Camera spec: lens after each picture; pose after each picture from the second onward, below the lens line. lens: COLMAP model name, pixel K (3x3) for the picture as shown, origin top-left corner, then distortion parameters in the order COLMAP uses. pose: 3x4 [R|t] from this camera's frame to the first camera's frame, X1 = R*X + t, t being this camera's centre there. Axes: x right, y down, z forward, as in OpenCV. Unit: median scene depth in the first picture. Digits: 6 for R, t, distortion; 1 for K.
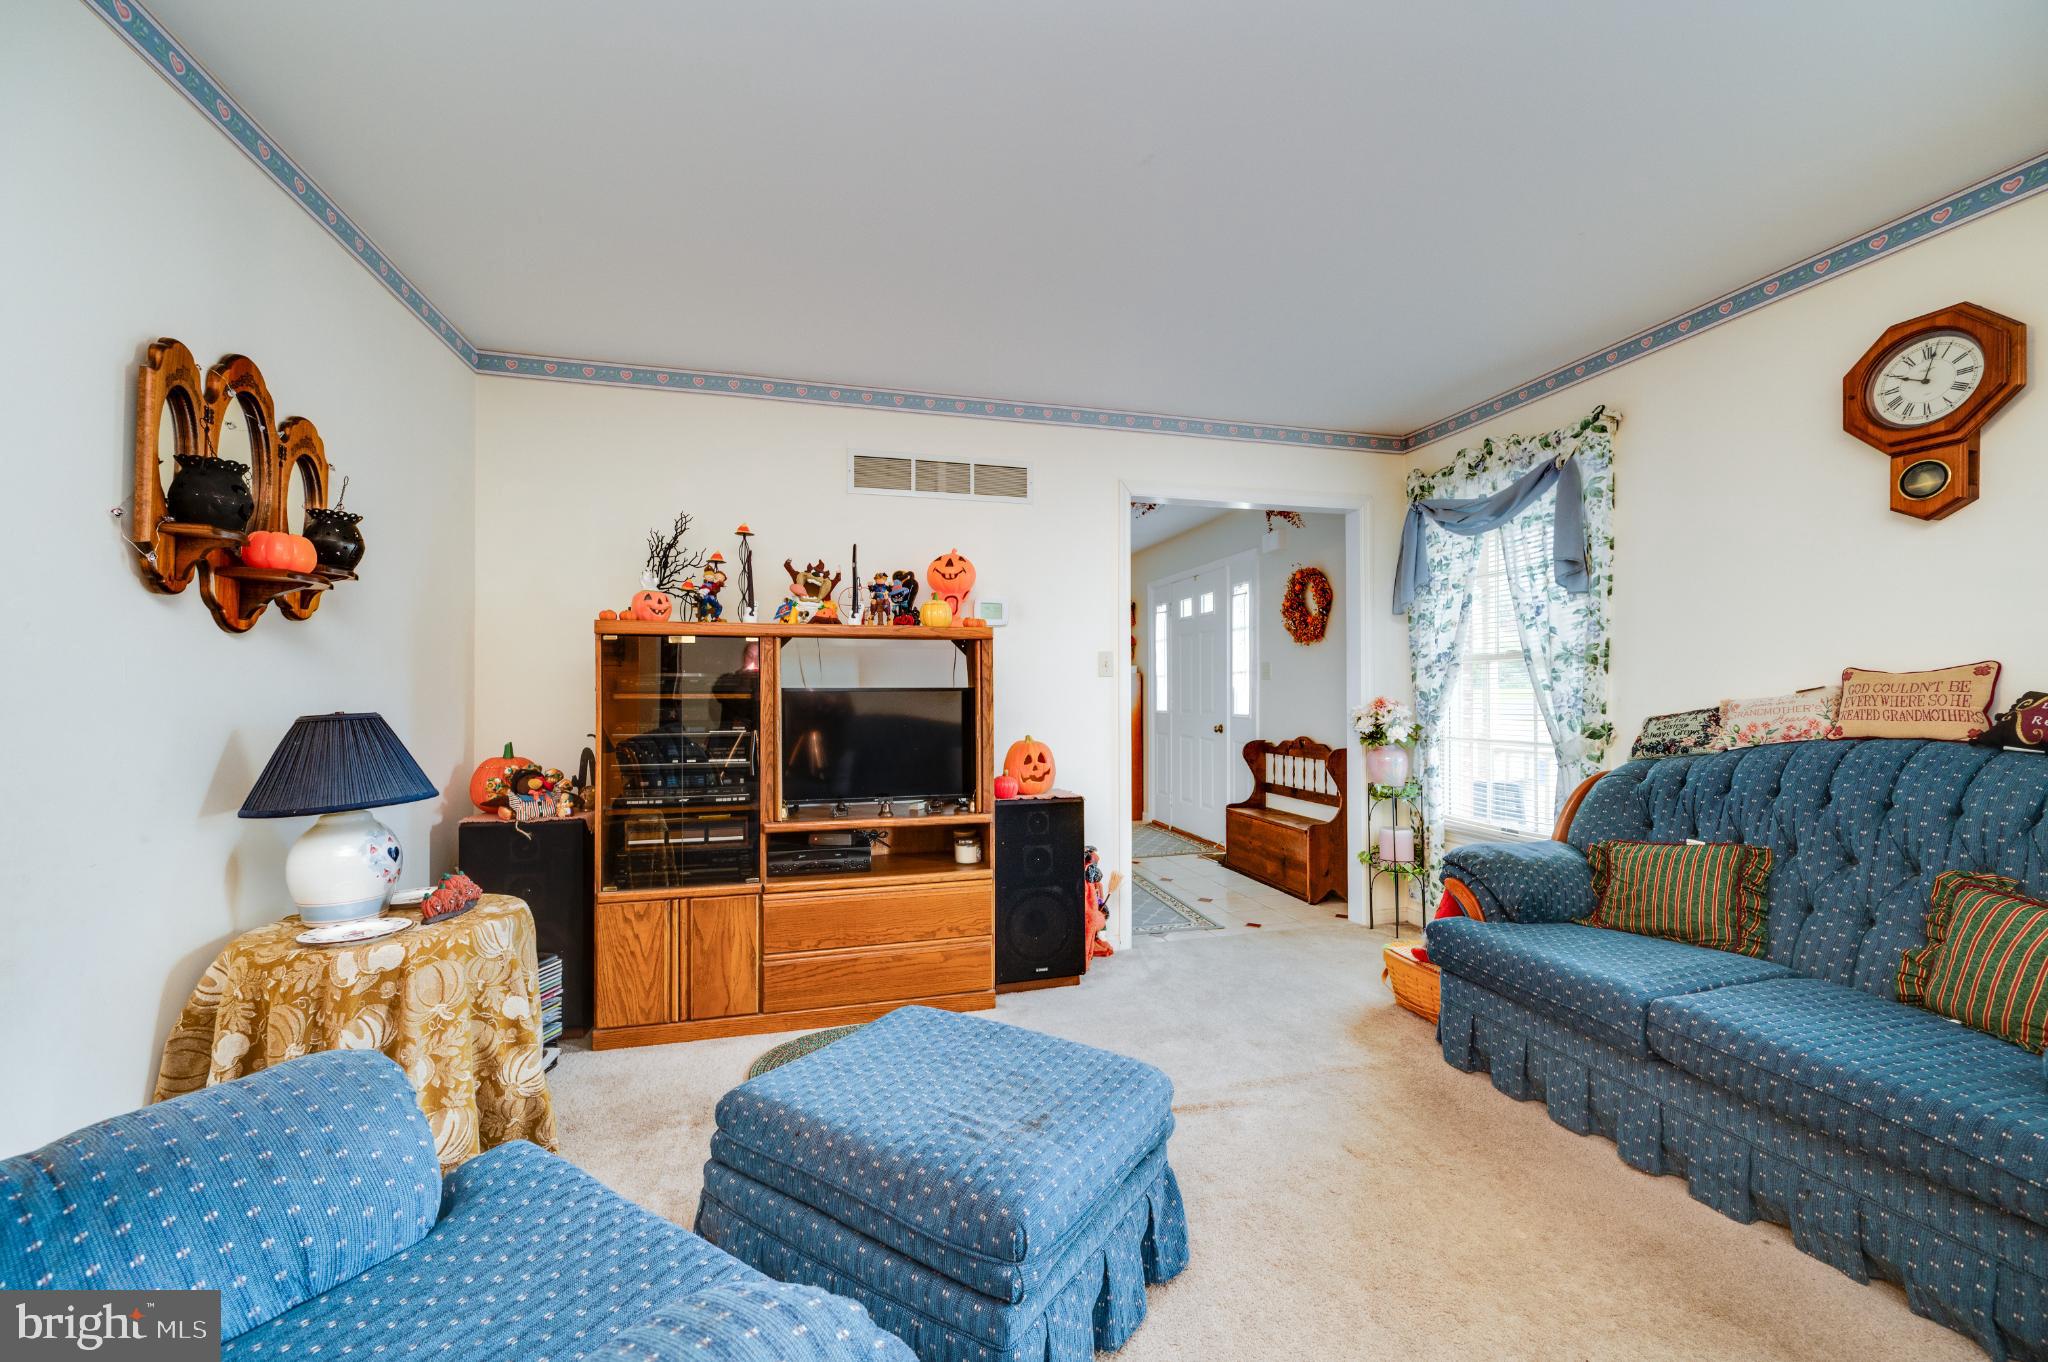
lens RADIAL K [[812.9, 0, 1042.7], [0, 812.9, 684.7], [0, 0, 1]] dist [-0.001753, -0.000075]
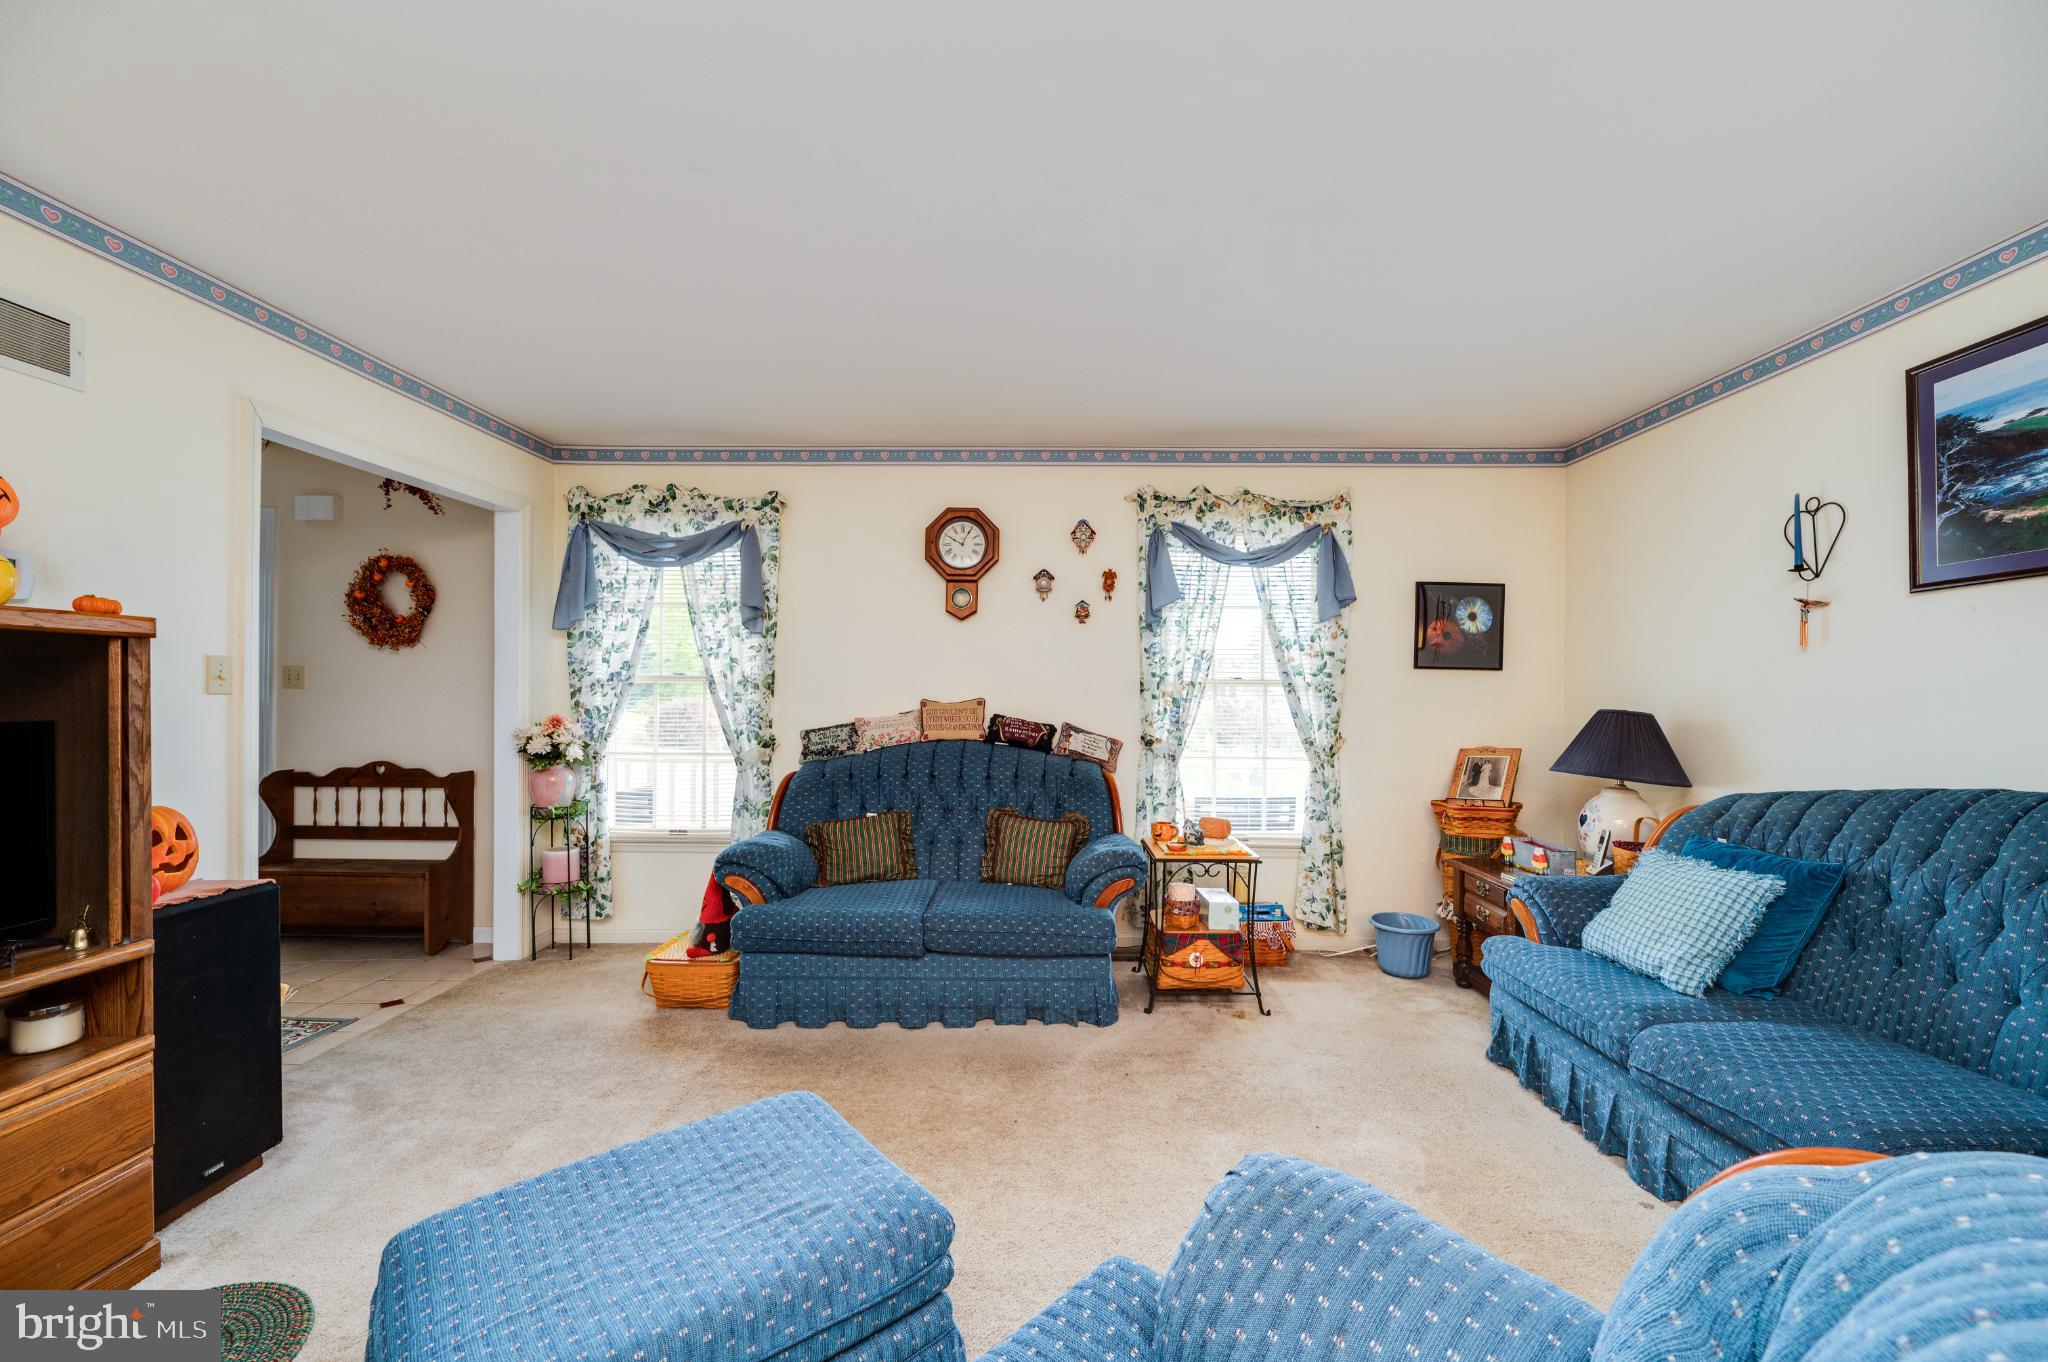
lens RADIAL K [[812.9, 0, 1042.7], [0, 812.9, 684.7], [0, 0, 1]] dist [-0.001753, -0.000075]
pose [[0.268632, 0.014801, 0.963129, -0.417946], [-0.022395, 0.999708, -0.009117, -0.029608], [-0.962983, -0.019120, 0.268885, 0.216132]]
